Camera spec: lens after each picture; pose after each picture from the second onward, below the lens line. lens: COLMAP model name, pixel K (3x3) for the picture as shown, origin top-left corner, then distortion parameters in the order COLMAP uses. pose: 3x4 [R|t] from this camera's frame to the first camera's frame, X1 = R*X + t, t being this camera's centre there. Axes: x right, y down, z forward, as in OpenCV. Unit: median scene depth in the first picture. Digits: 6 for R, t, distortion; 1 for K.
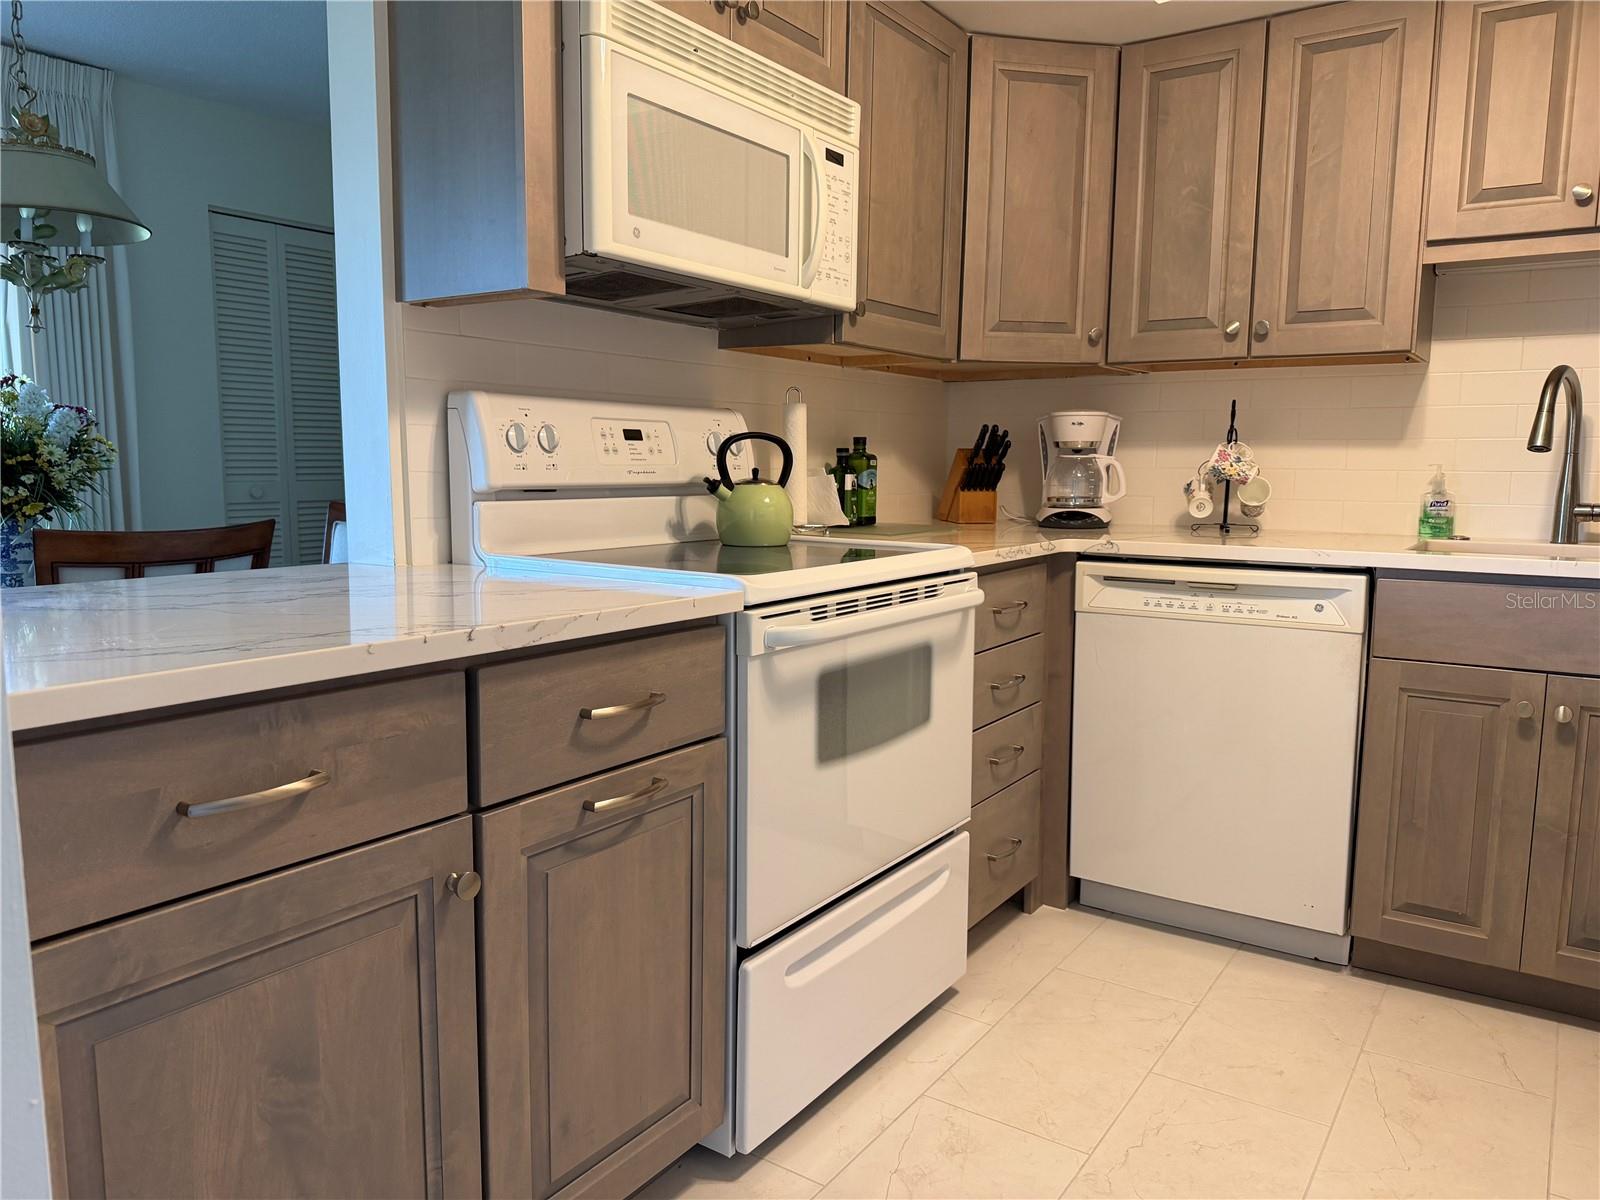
lens RADIAL K [[1119.7, 0, 789.8], [0, 1119.7, 608.3], [0, 0, 1]] dist [0.060450, -0.086018]
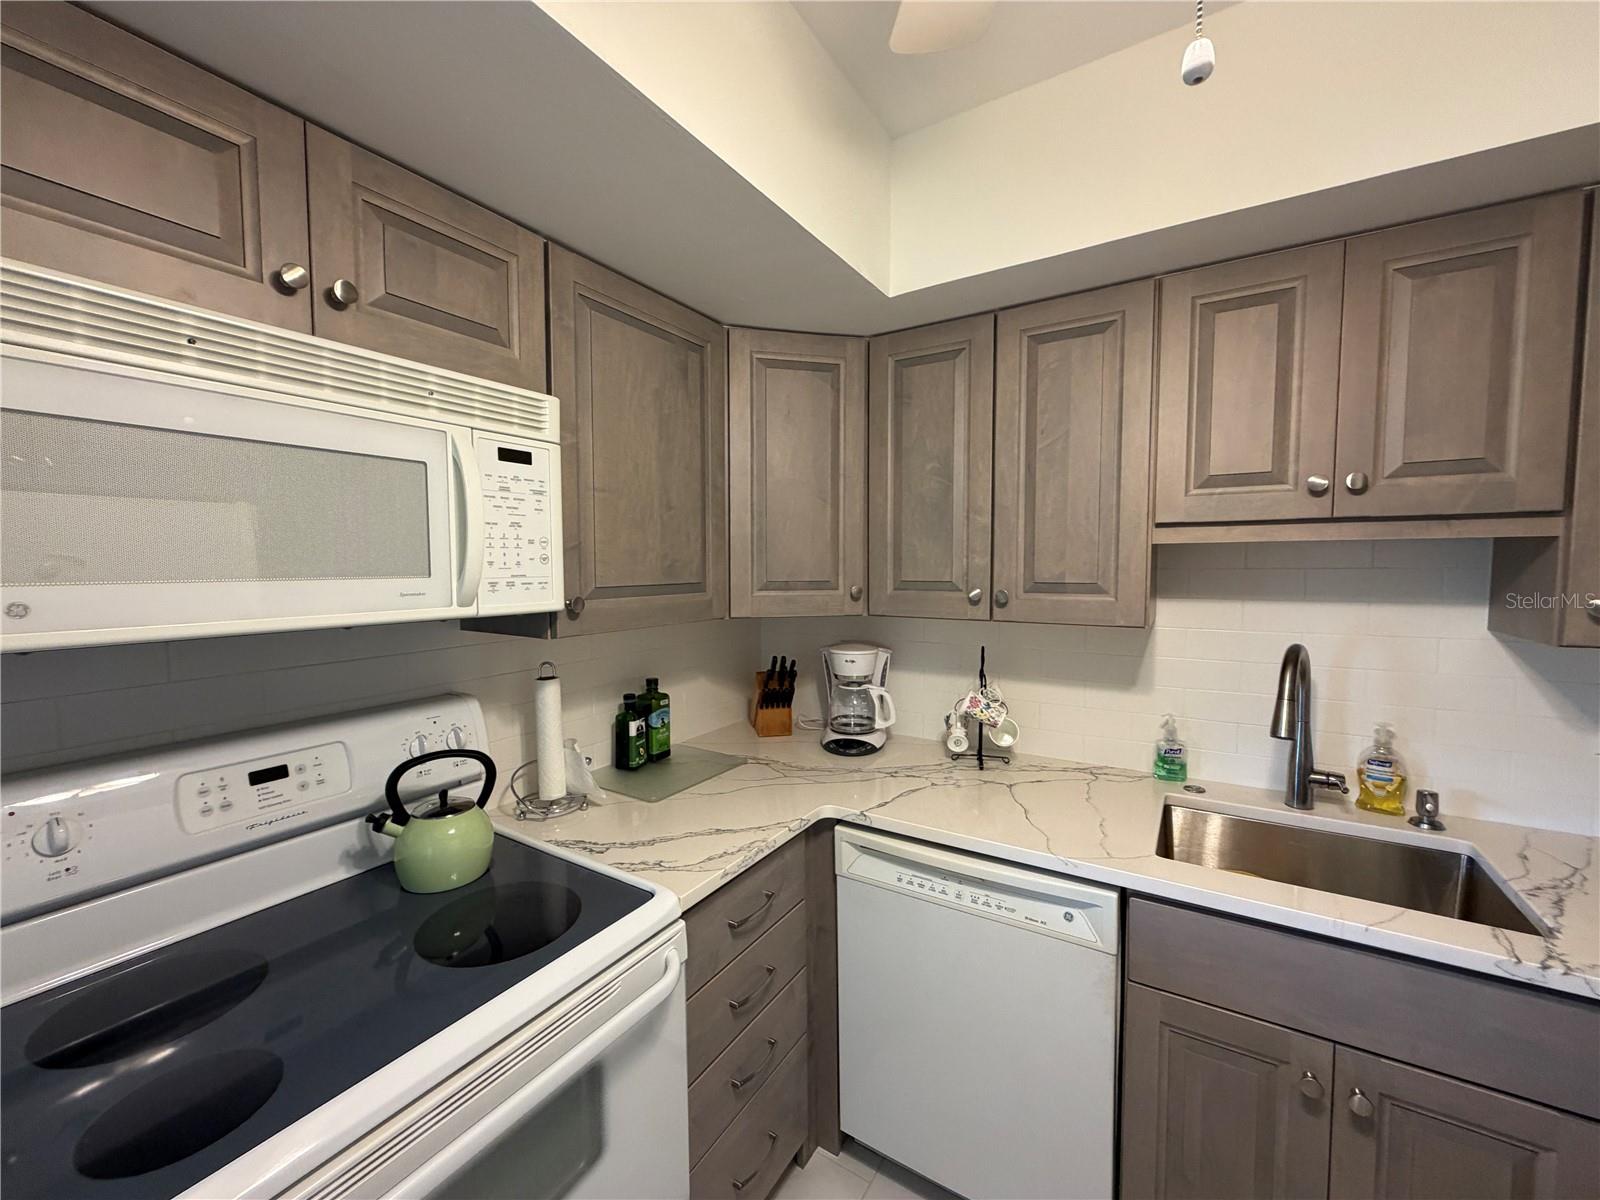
lens RADIAL K [[637.4, 0, 796.3], [0, 637.4, 599.8], [0, 0, 1]] dist [-0.000762, 0.000561]
pose [[0.999046, -0.014636, 0.041143, 0.229311], [0.017554, 0.997287, -0.071485, -0.234691], [-0.039985, 0.072139, 0.996593, 0.473432]]
